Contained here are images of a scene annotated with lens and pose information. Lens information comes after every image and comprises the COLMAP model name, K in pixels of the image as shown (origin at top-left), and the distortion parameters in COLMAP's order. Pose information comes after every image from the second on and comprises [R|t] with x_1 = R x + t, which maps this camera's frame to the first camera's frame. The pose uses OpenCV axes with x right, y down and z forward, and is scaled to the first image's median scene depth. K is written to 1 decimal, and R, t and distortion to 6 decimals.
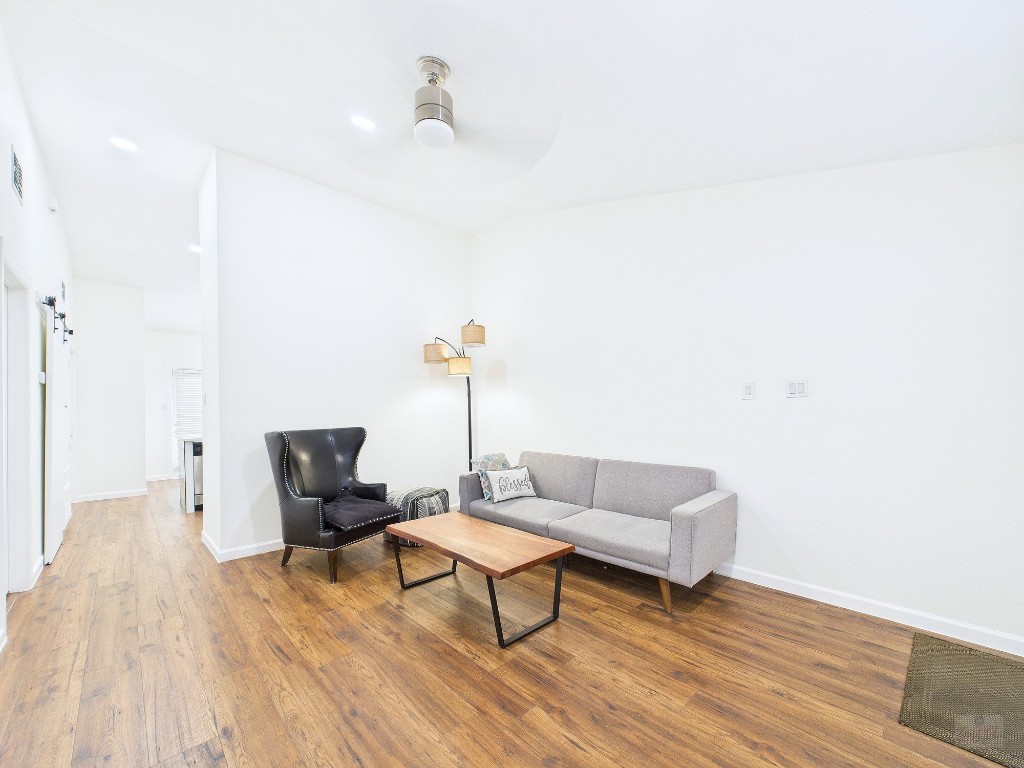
lens RADIAL K [[411.4, 0, 512.8], [0, 411.4, 389.1], [0, 0, 1]] dist [0.002975, 0.000021]
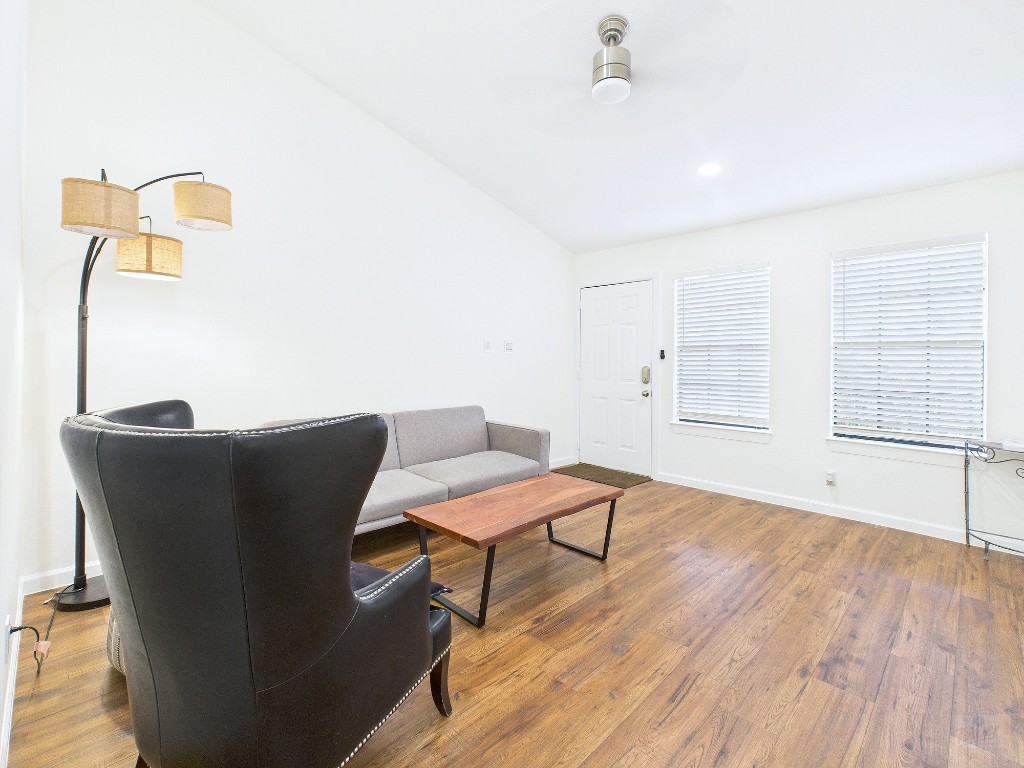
lens RADIAL K [[457.0, 0, 527.9], [0, 457.0, 358.9], [0, 0, 1]] dist [0.016251, -0.000798]
pose [[-0.037457, 0.009317, 0.999255, -1.118787], [-0.064261, 0.997864, -0.011713, 0.066739], [-0.997230, -0.064652, -0.036778, 1.089241]]
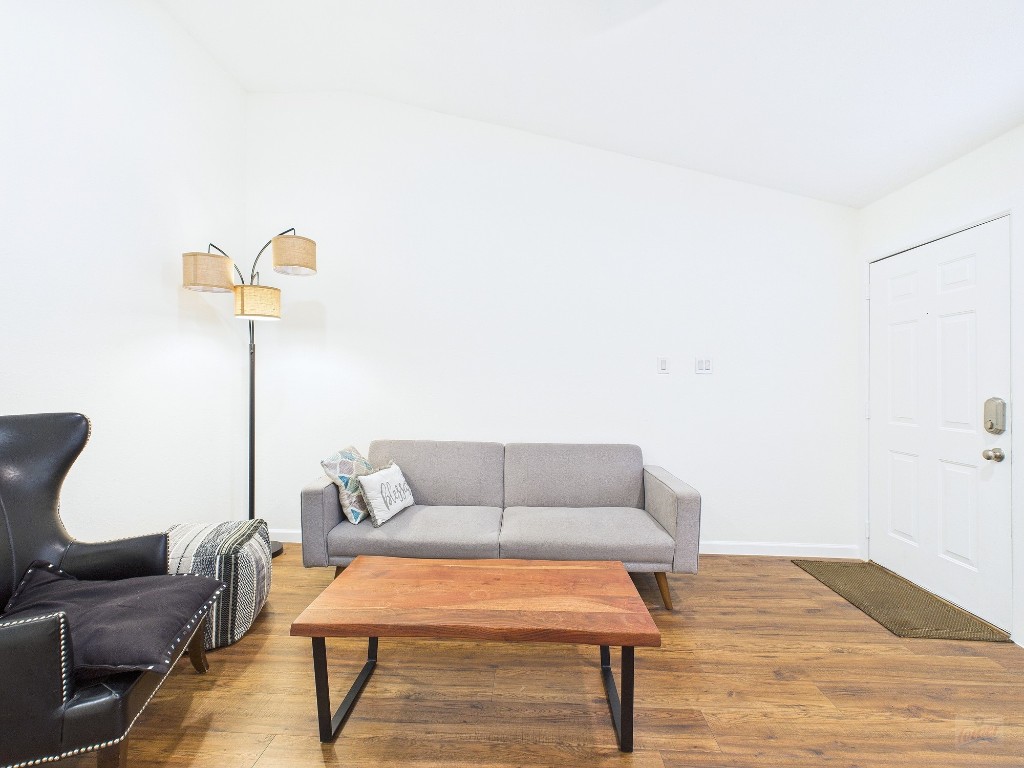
lens RADIAL K [[445.2, 0, 510.6], [0, 445.2, 383.8], [0, 0, 1]] dist [-0.001862, -0.001219]
pose [[0.722818, 0.016885, 0.690833, -0.533647], [-0.053710, 0.998050, 0.031803, 0.040422], [-0.688948, -0.060092, 0.722315, 0.553691]]
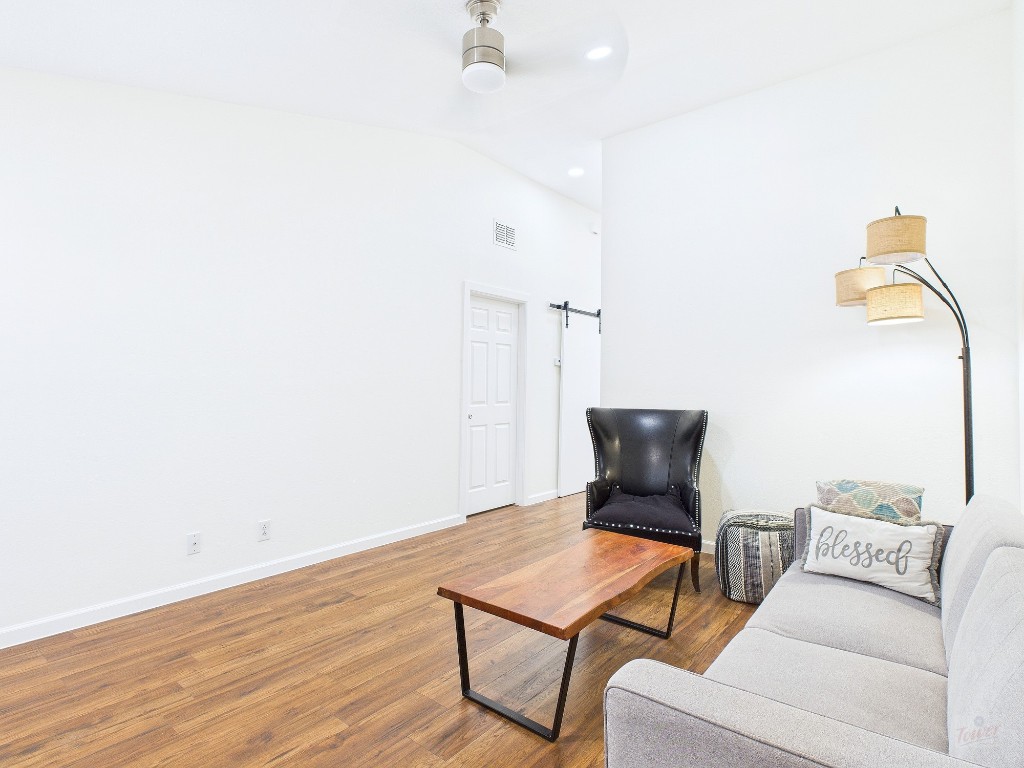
lens RADIAL K [[542.3, 0, 520.5], [0, 542.3, 385.9], [0, 0, 1]] dist [-0.001441, 0.000085]
pose [[0.129512, 0.005435, -0.991563, 0.822190], [0.042528, 0.999034, 0.011031, 0.037527], [0.990665, -0.043597, 0.129156, 0.830323]]
